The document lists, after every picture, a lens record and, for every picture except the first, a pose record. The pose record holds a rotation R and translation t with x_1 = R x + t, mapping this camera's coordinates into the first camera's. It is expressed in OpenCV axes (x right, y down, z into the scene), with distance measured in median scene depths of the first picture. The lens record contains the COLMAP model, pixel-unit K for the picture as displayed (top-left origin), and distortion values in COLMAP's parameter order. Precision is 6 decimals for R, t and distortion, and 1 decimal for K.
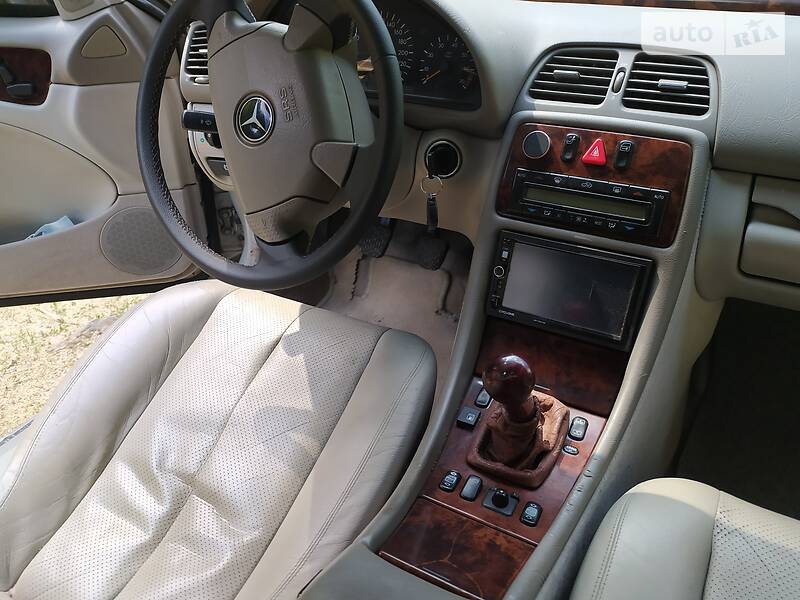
lens RADIAL K [[602.8, 0, 401.1], [0, 602.8, 290.6], [0, 0, 1]] dist [0.005623, -0.000604]
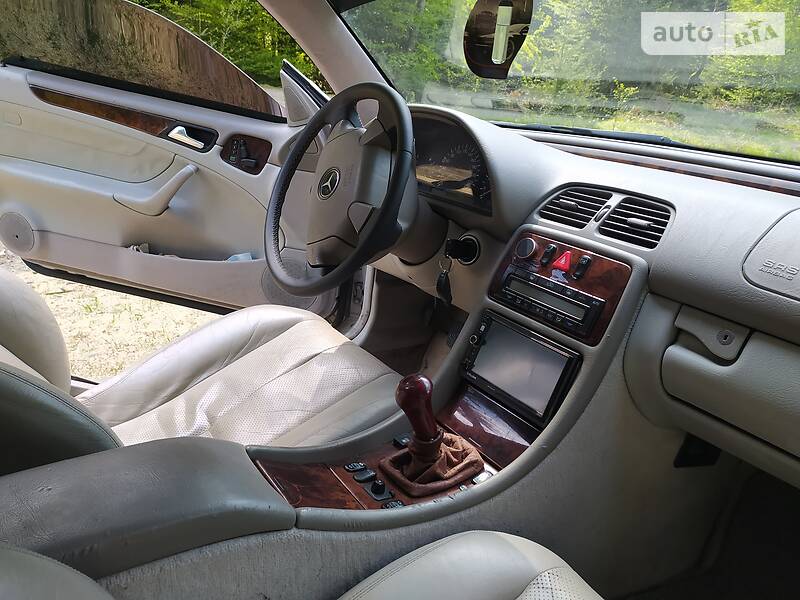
lens RADIAL K [[598.6, 0, 407.4], [0, 598.6, 298.7], [0, 0, 1]] dist [0.029379, -0.006948]
pose [[0.891267, 0.247862, -0.379746, 0.518204], [-0.334592, 0.924669, -0.181756, 0.168376], [0.306090, 0.289053, 0.907060, -0.182131]]
